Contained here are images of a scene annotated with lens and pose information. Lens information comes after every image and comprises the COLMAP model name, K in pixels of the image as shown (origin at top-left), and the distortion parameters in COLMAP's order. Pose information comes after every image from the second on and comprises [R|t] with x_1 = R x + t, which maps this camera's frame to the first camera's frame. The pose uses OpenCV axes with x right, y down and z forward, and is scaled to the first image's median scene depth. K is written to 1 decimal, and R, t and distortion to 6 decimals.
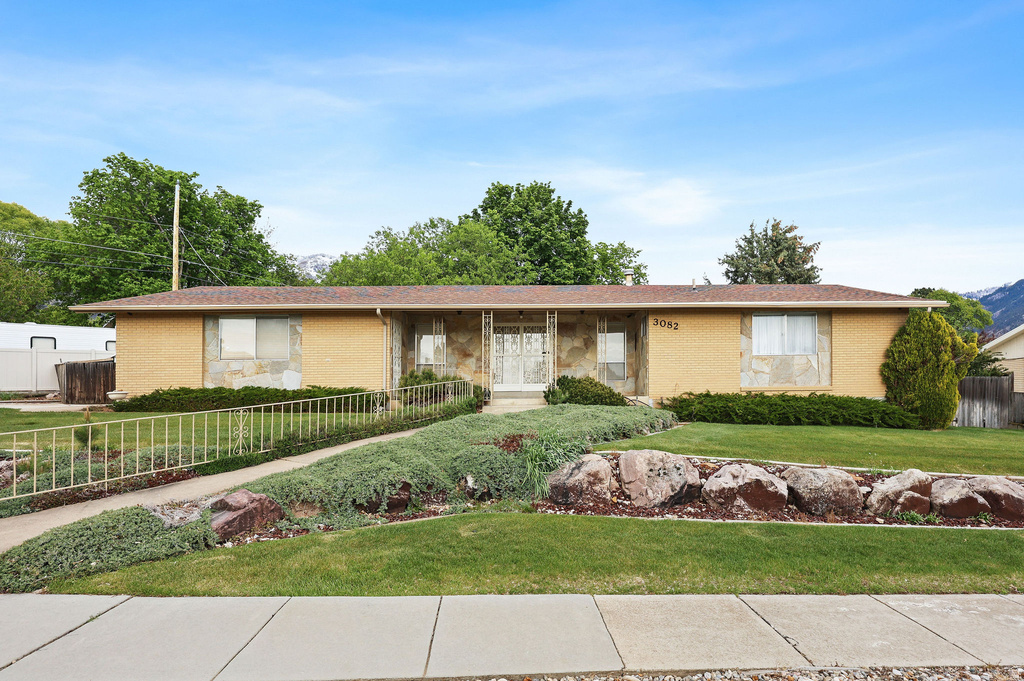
lens RADIAL K [[508.7, 0, 493.9], [0, 508.7, 372.1], [0, 0, 1]] dist [-0.001022, -0.000208]
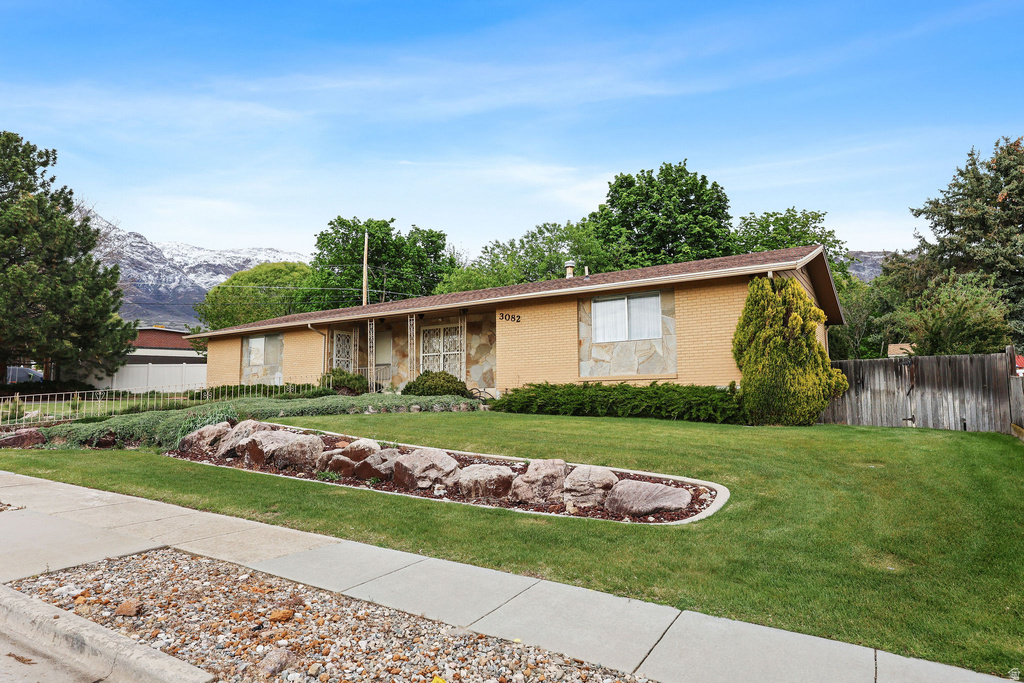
lens RADIAL K [[551.3, 0, 508.9], [0, 551.3, 342.6], [0, 0, 1]] dist [0.001699, 0.000574]
pose [[0.844282, -0.054757, -0.533094, 0.852437], [0.020751, 0.997361, -0.069580, 0.031365], [0.535497, 0.047683, 0.843190, 0.050377]]
